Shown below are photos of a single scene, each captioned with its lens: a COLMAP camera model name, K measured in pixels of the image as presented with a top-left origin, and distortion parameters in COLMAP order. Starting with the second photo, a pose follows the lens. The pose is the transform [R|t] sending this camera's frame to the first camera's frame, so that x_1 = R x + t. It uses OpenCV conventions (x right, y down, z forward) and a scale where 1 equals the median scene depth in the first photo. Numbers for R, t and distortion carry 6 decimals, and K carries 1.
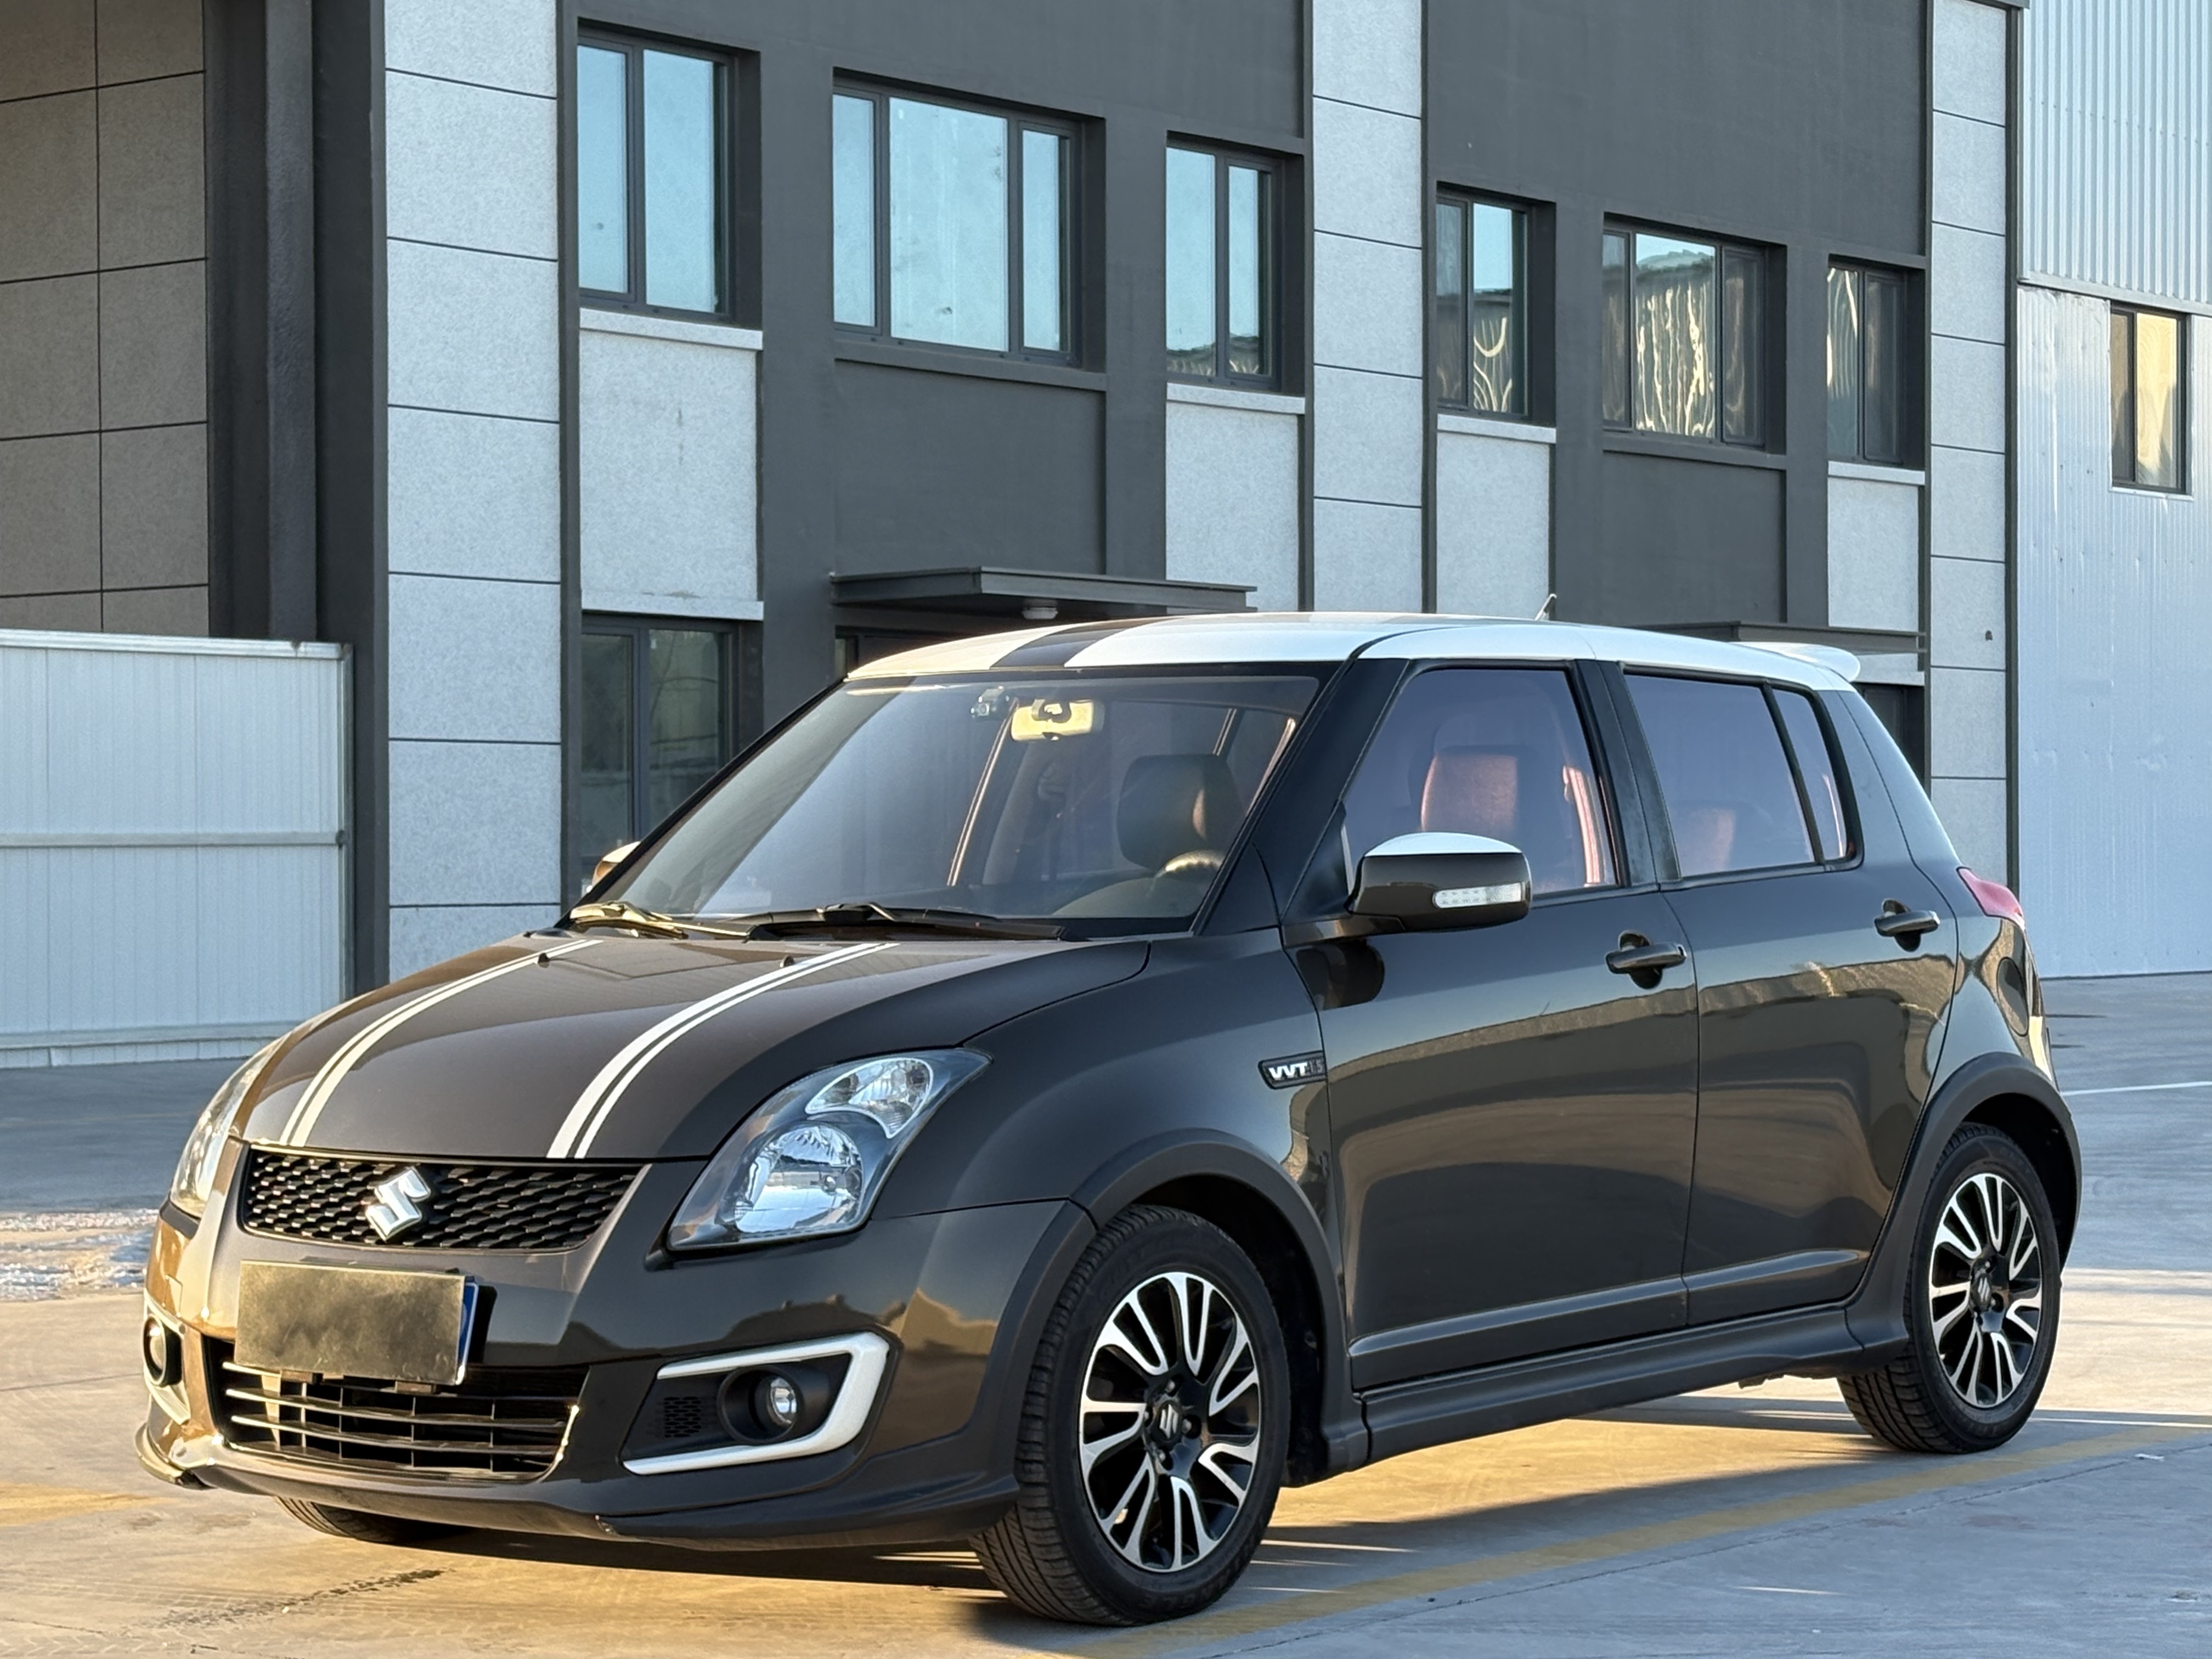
lens RADIAL K [[4822.3, 0, 1106.0], [0, 4822.3, 829.5], [0, 0, 1]] dist [0.218977, -0.250115]
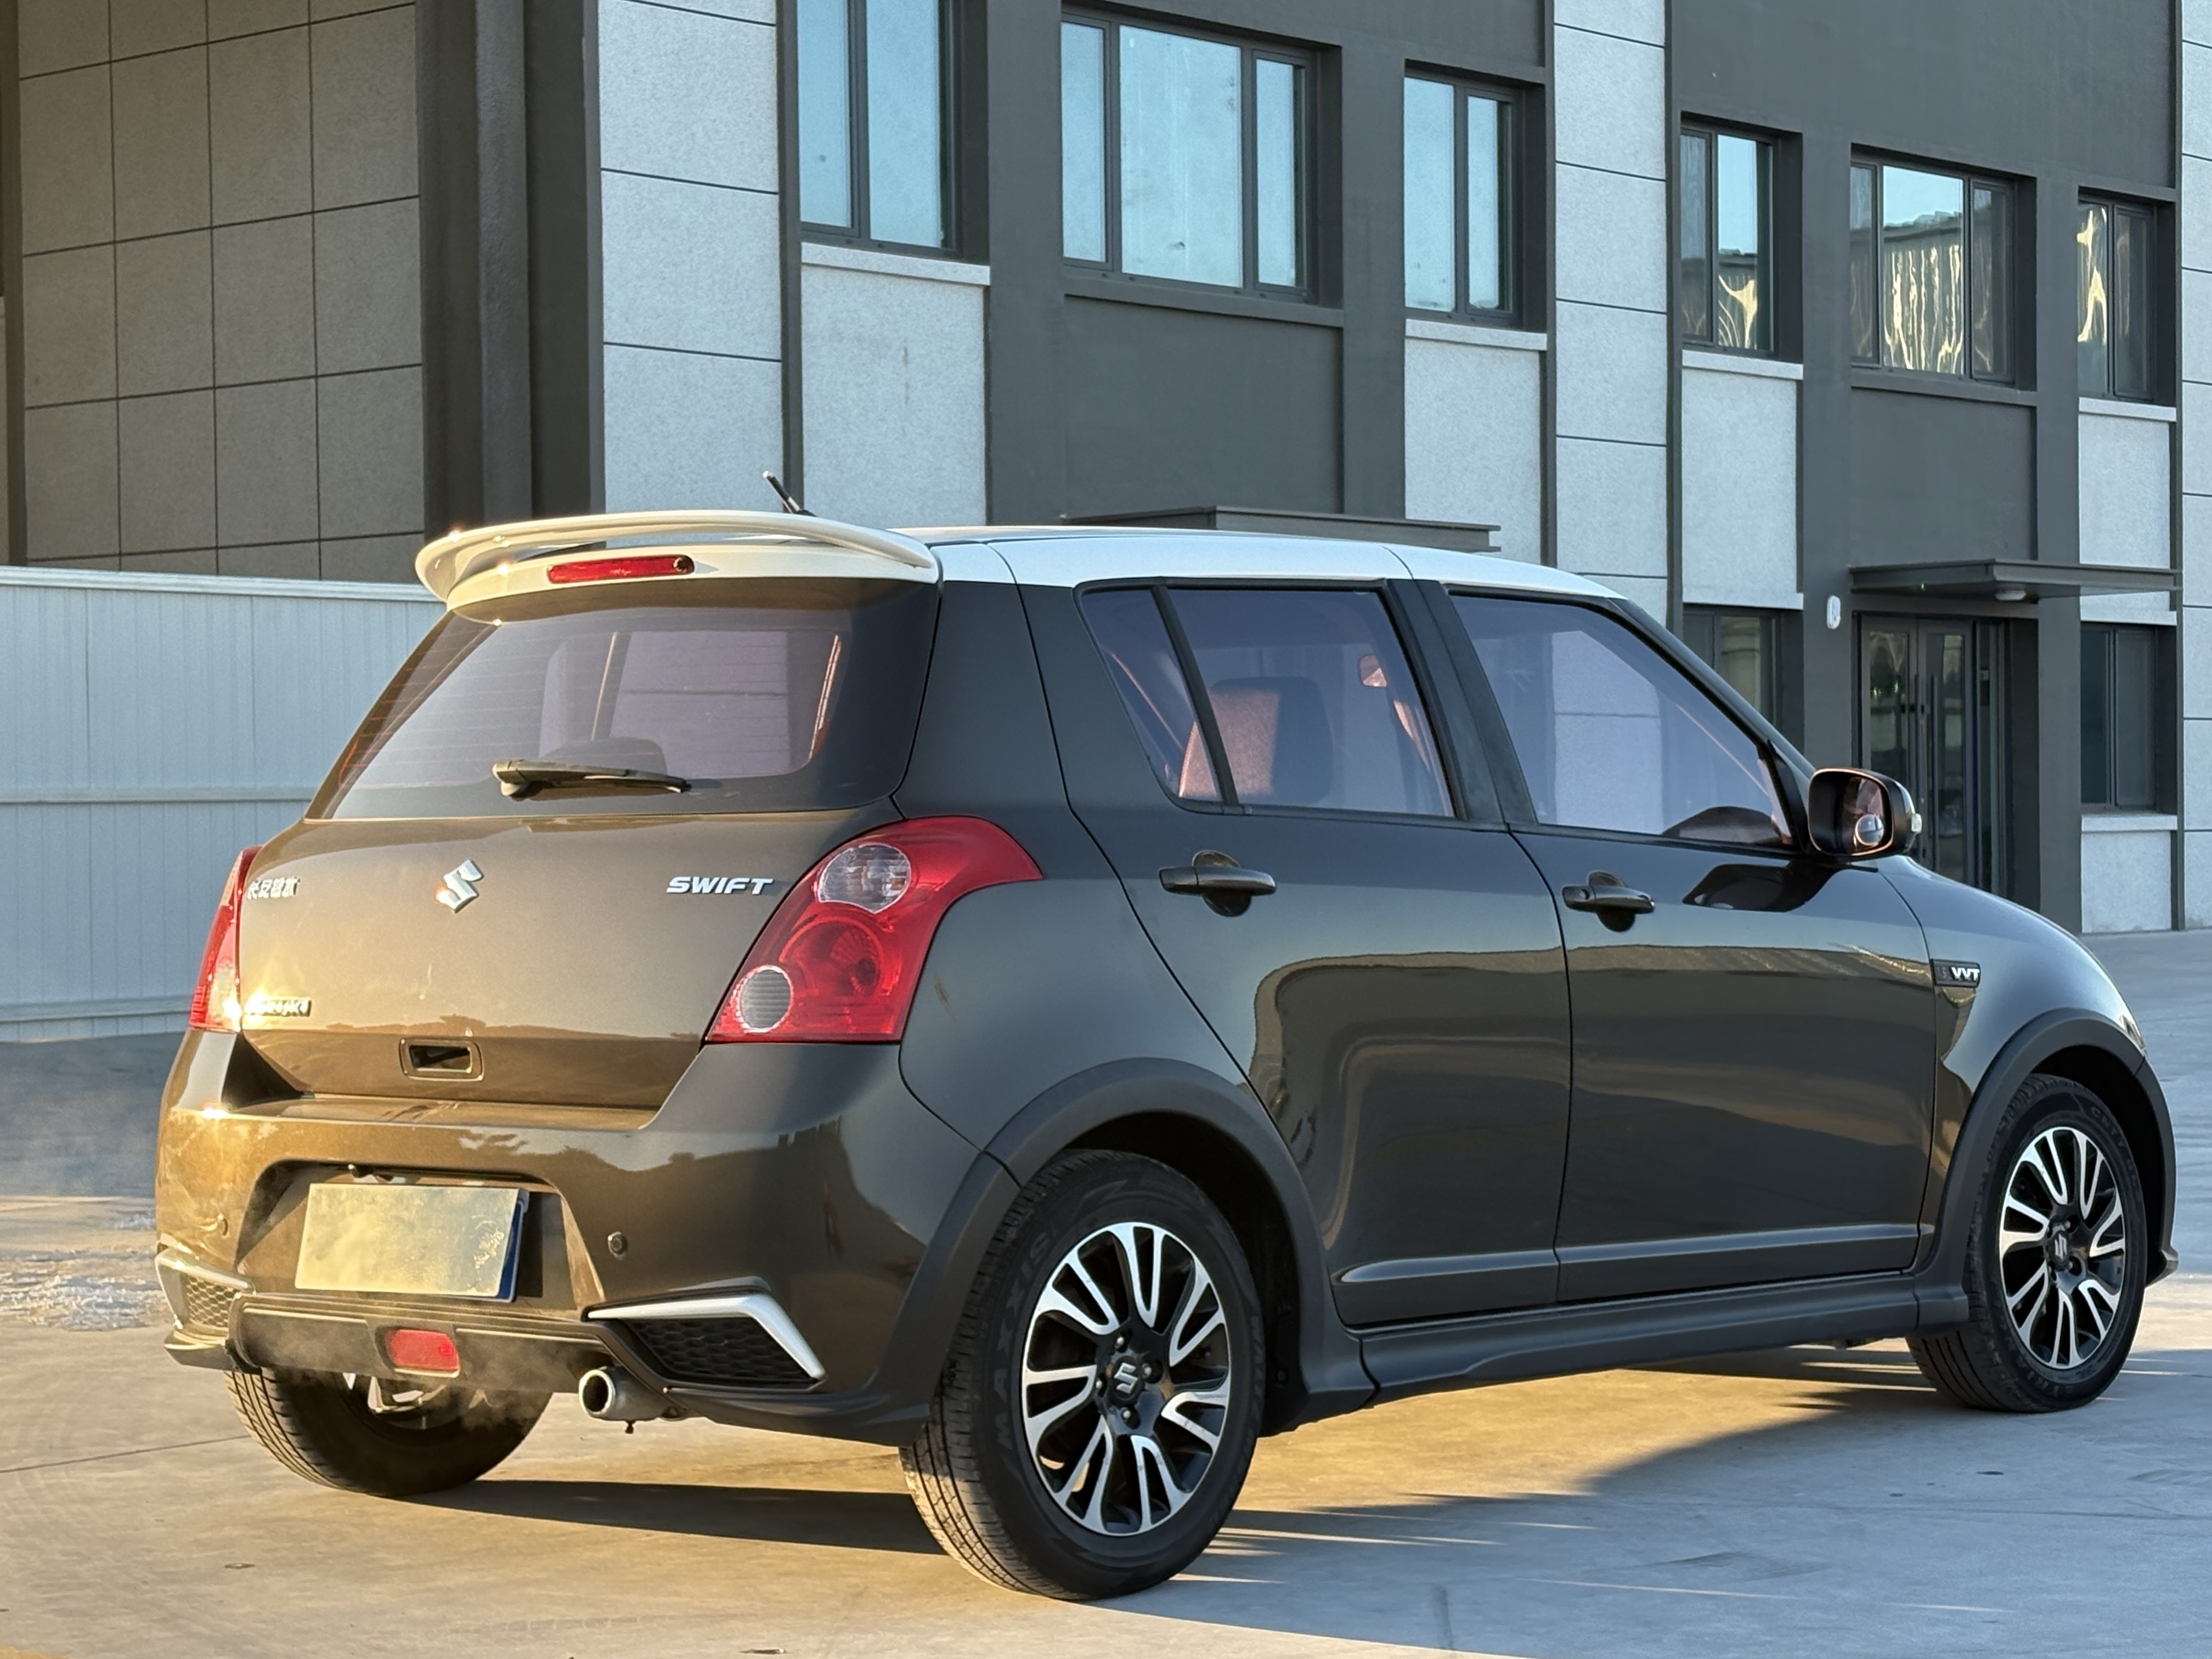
lens RADIAL K [[4446.6, 0, 1106.0], [0, 4446.6, 829.5], [0, 0, 1]] dist [0.197453, -0.342715]
pose [[0.998687, -0.007224, -0.050713, -0.003012], [0.007726, 0.999923, 0.009693, 0.001553], [0.050639, -0.010072, 0.998666, 0.101014]]
